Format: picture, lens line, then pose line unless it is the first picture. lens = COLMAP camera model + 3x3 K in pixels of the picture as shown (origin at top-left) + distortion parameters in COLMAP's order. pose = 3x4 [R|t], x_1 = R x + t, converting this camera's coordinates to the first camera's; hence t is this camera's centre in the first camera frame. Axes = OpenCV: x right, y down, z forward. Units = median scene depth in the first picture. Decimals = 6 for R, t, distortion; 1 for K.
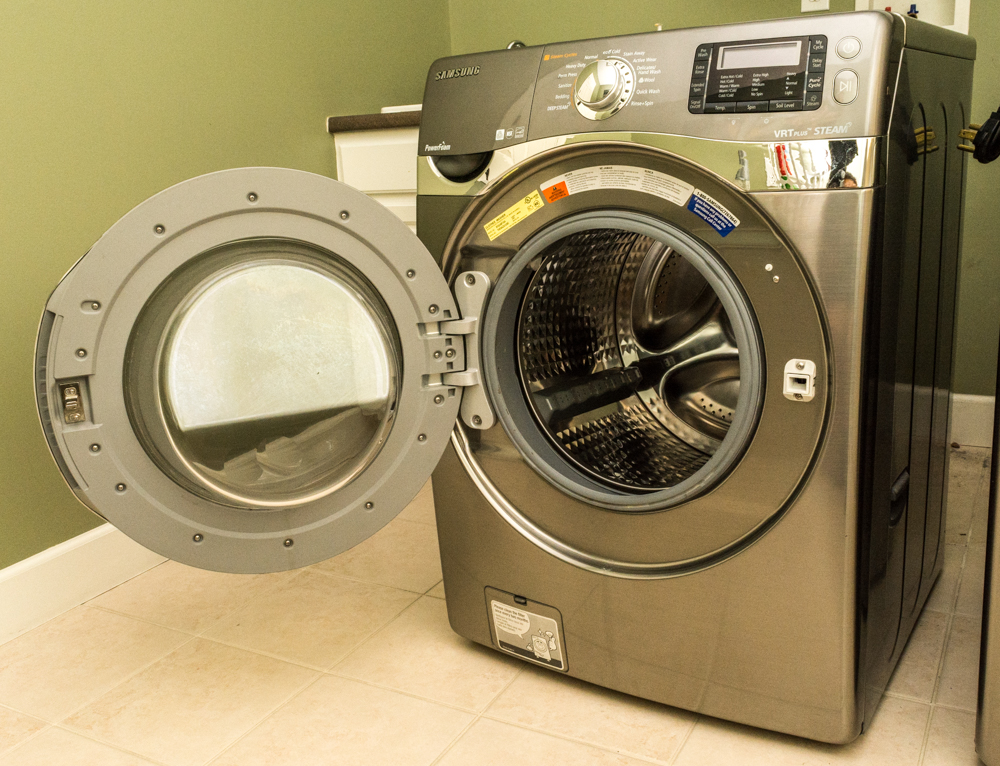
lens RADIAL K [[968.8, 0, 493.4], [0, 968.8, 367.9], [0, 0, 1]] dist [-0.002306, 0.000000]
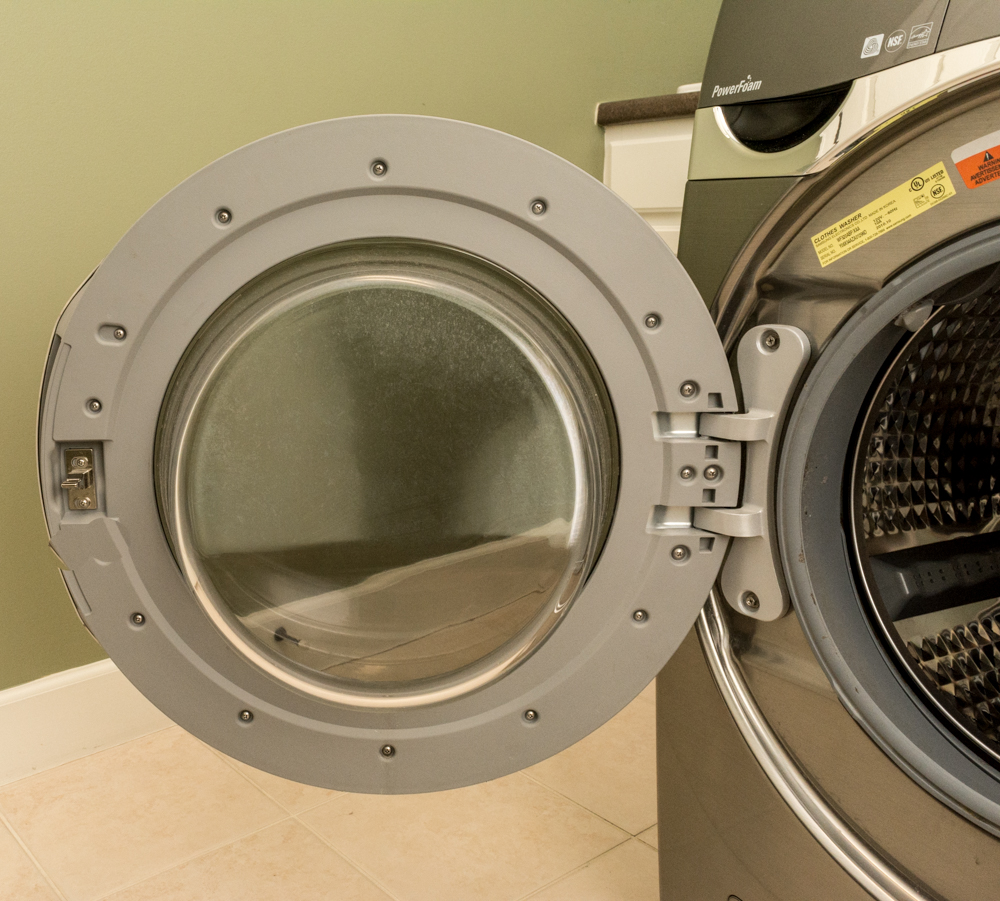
lens RADIAL K [[1035.2, 0, 333.4], [0, 1035.2, 446.1], [0, 0, 1]] dist [0.009604, 0.000000]
pose [[0.900058, 0.119847, -0.418966, 0.005747], [-0.113386, 0.992730, 0.040388, -0.029882], [0.420761, 0.011154, 0.907103, 0.389862]]
